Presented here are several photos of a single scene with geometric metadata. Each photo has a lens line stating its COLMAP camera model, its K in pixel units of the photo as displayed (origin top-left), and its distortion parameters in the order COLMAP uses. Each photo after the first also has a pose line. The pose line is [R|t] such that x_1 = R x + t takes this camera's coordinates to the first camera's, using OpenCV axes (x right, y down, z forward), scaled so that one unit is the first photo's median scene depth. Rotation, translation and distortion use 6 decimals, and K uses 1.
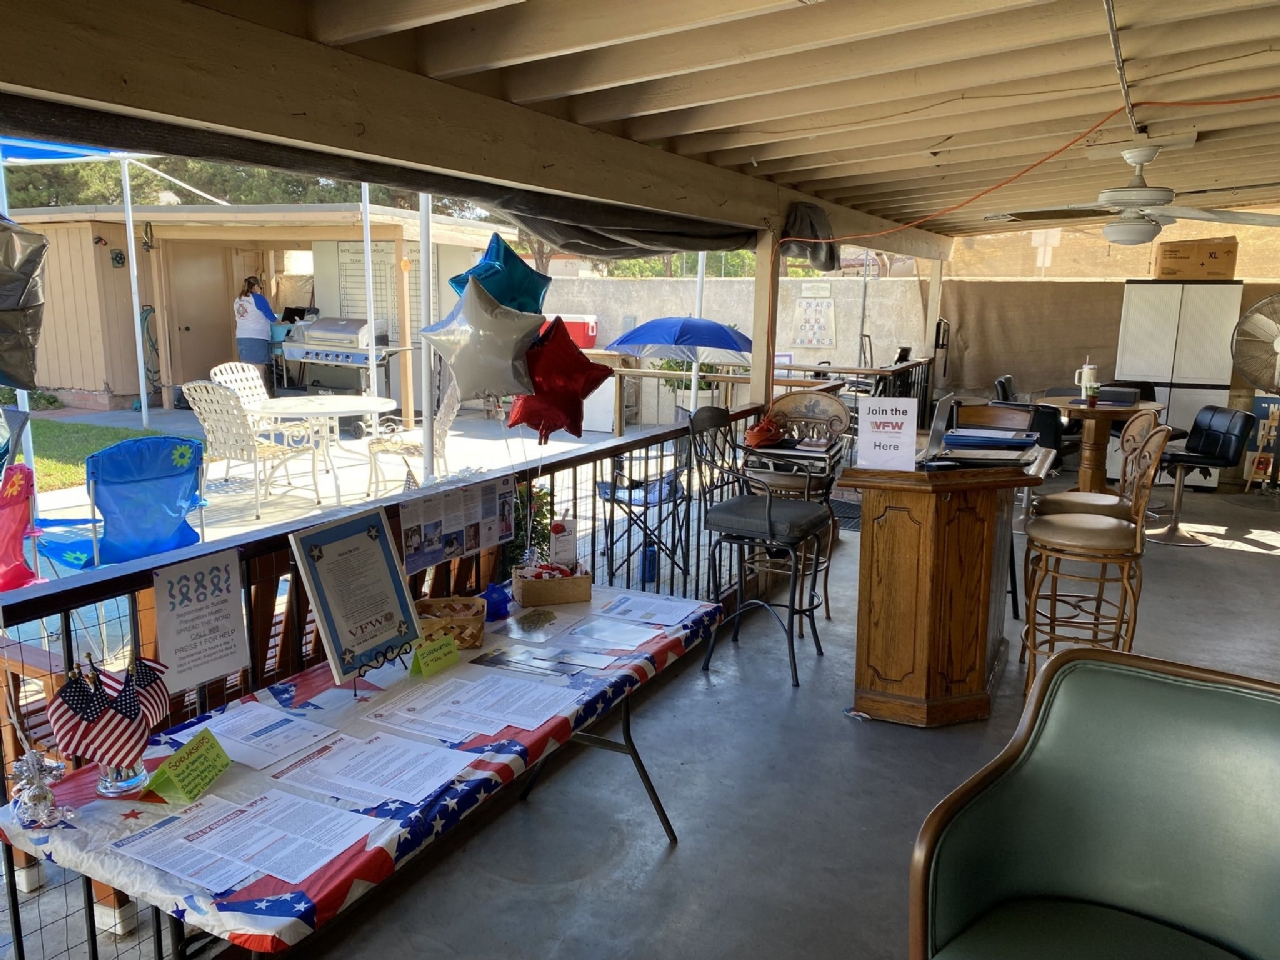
lens RADIAL K [[966.2, 0, 640.0], [0, 966.2, 480.0], [0, 0, 1]] dist [0.086926, -0.119256]
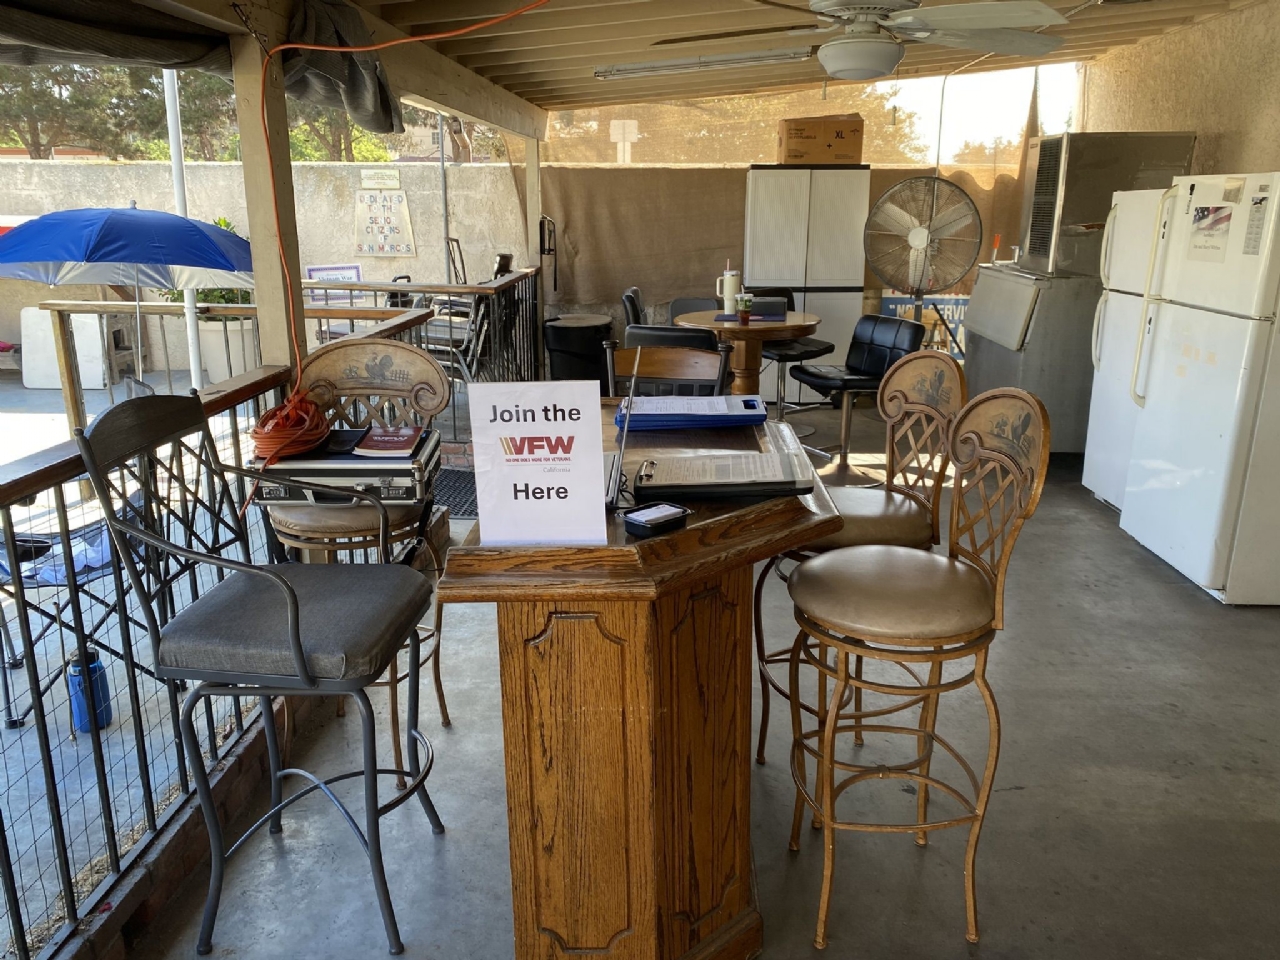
lens RADIAL K [[966.2, 0, 640.0], [0, 966.2, 480.0], [0, 0, 1]] dist [0.086926, -0.119256]
pose [[0.915247, -0.120976, 0.384301, 0.057744], [0.084684, 0.990311, 0.110062, -0.038185], [-0.393892, -0.068189, 0.916624, 0.263811]]
